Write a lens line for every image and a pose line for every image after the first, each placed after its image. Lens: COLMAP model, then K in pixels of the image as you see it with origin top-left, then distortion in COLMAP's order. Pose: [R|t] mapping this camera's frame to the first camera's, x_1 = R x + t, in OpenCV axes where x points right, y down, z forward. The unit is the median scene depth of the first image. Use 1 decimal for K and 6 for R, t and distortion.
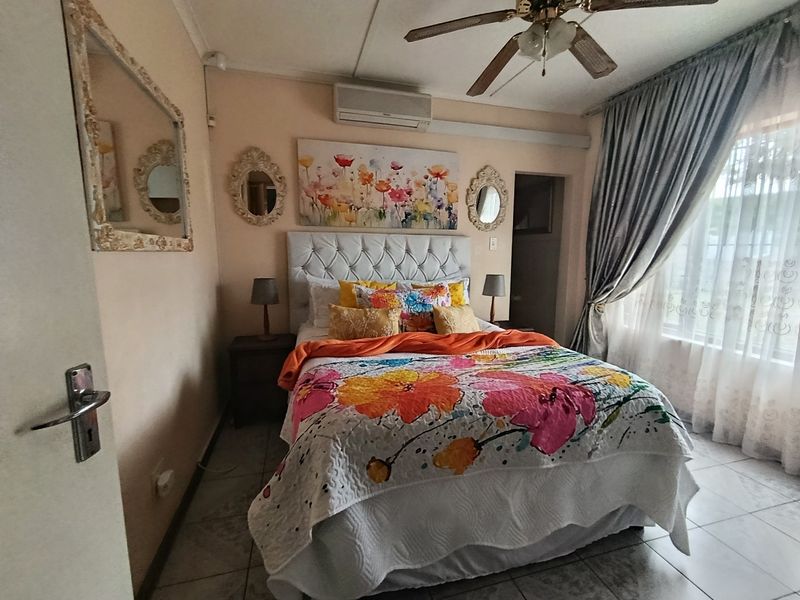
lens RADIAL K [[361.5, 0, 400.4], [0, 361.5, 303.4], [0, 0, 1]] dist [-0.000960, -0.000243]
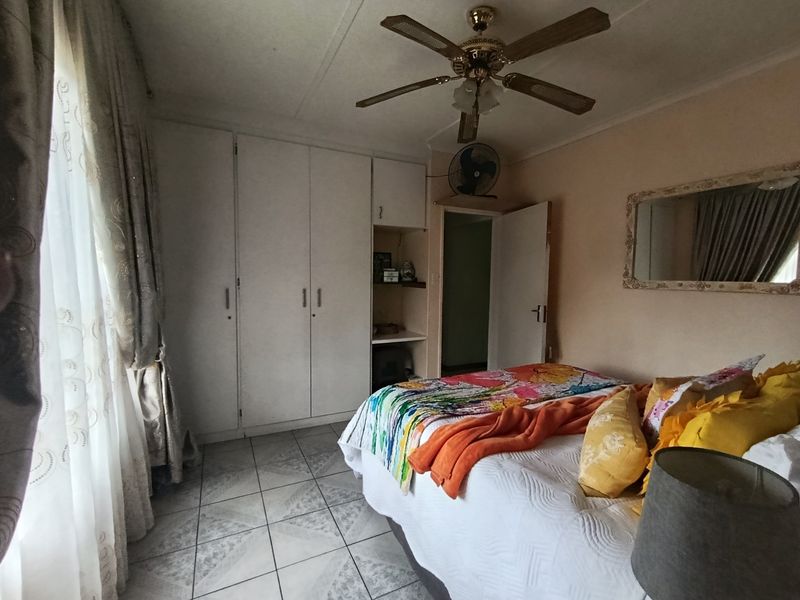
lens RADIAL K [[361.5, 0, 400.4], [0, 361.5, 303.4], [0, 0, 1]] dist [-0.000960, -0.000243]
pose [[-0.982372, 0.002080, -0.186926, 0.773229], [-0.038824, 0.975864, 0.214899, -0.329028], [0.182861, 0.218368, -0.958581, 1.984038]]
